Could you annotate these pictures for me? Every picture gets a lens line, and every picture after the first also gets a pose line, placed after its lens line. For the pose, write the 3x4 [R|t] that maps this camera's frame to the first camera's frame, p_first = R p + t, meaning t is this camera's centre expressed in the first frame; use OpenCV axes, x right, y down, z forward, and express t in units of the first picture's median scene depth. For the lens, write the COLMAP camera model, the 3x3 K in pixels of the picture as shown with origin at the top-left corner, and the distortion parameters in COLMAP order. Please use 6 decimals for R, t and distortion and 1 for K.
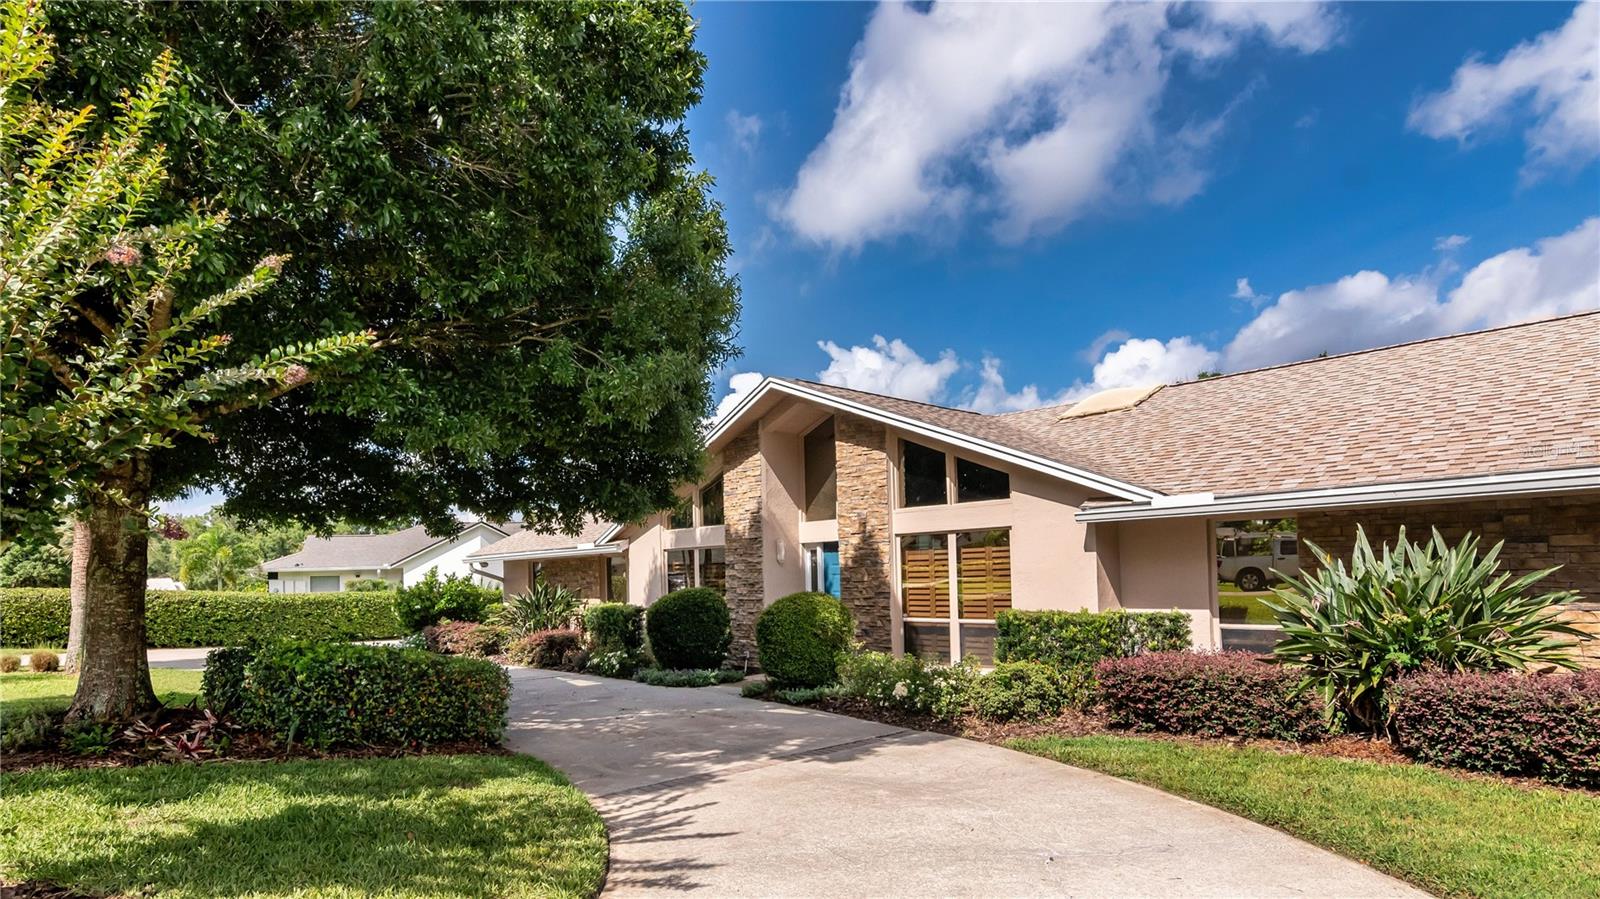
lens RADIAL K [[921.7, 0, 800.0], [0, 921.7, 449.5], [0, 0, 1]] dist [-0.001524, -0.001554]
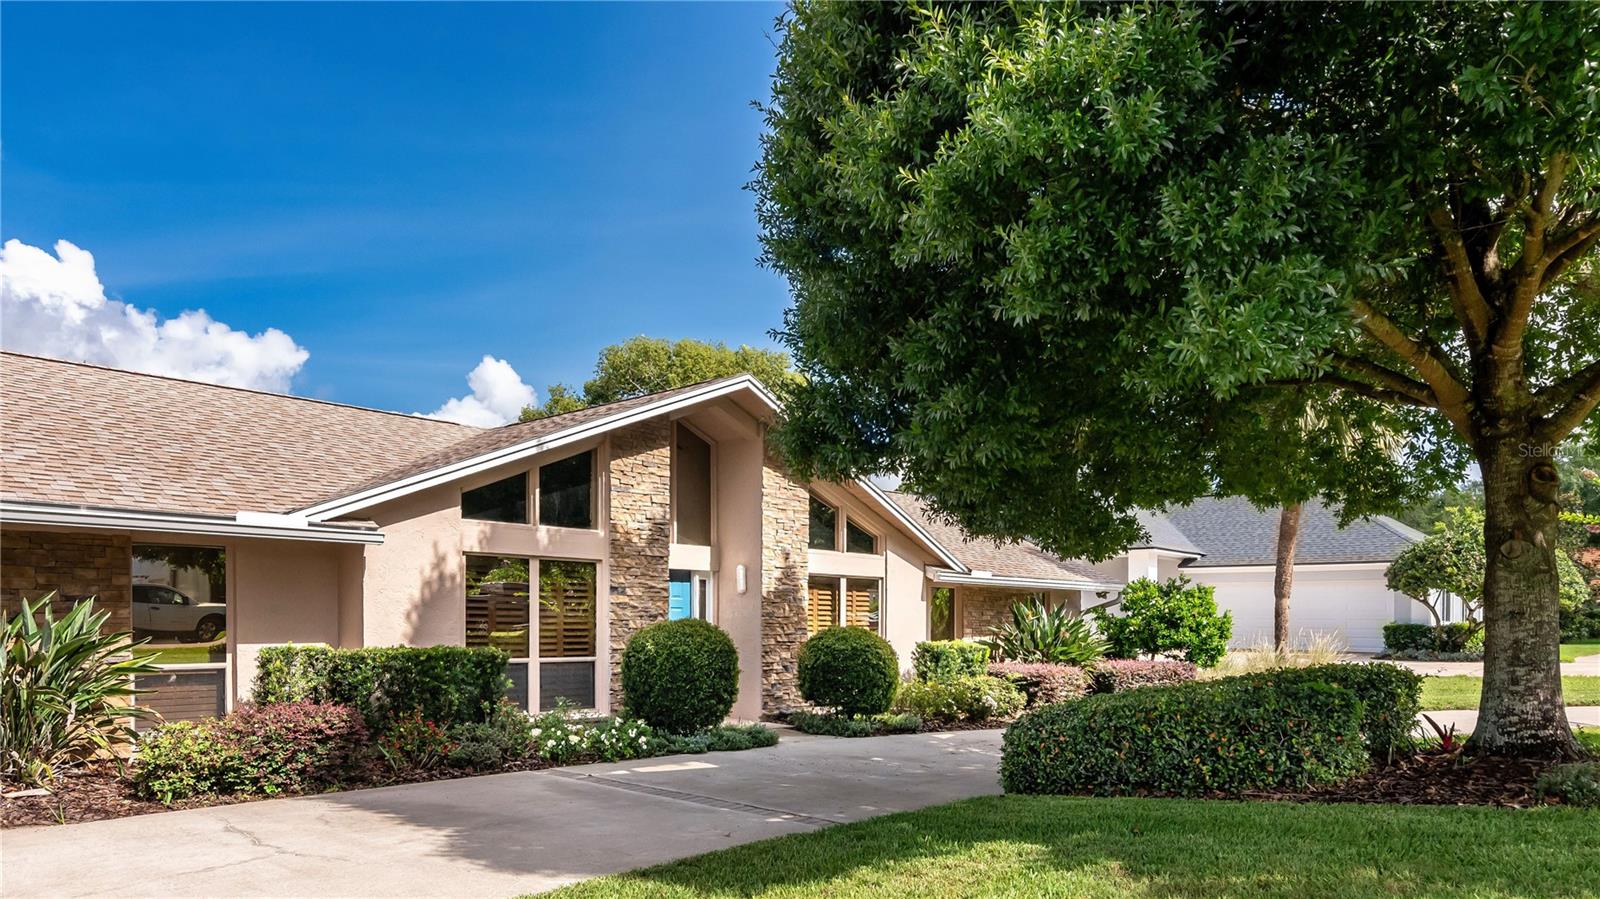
lens RADIAL K [[921.7, 0, 800.0], [0, 921.7, 449.5], [0, 0, 1]] dist [-0.001524, -0.001554]
pose [[-0.062501, 0.195167, 0.978777, -0.909408], [-0.149883, 0.967737, -0.202536, 0.162667], [-0.986726, -0.159361, -0.031232, 1.018793]]
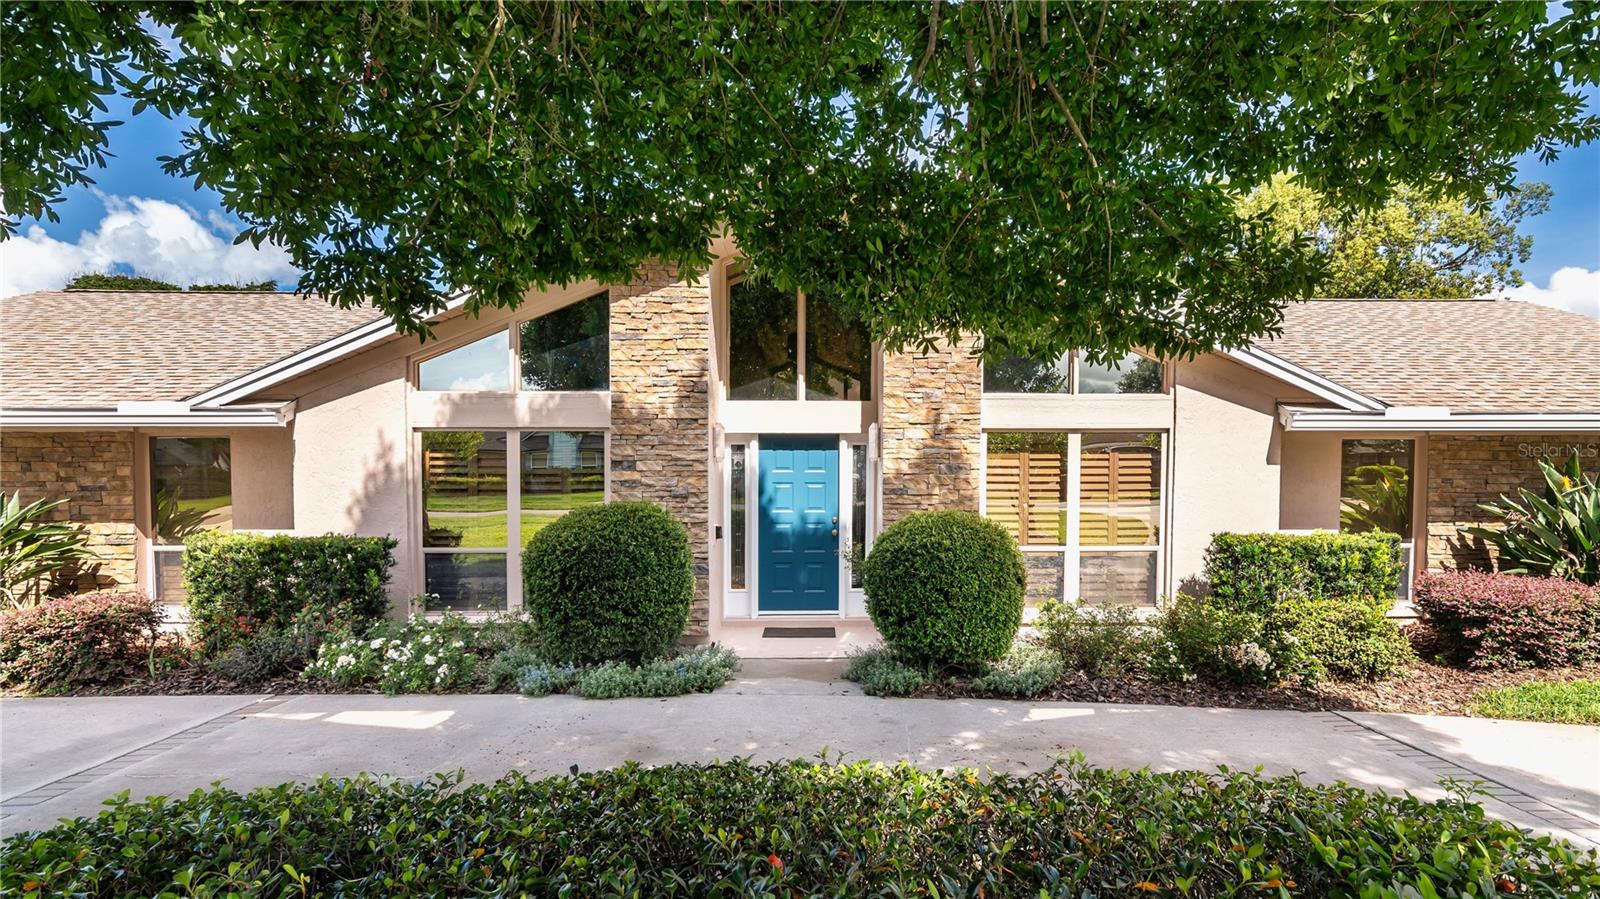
lens RADIAL K [[811.7, 0, 800.0], [0, 811.7, 449.5], [0, 0, 1]] dist [-0.002226, -0.000456]
pose [[0.631453, 0.044107, 0.774159, -0.445131], [-0.117514, 0.992293, 0.039317, 0.095860], [-0.766458, -0.115802, 0.631769, 0.687070]]
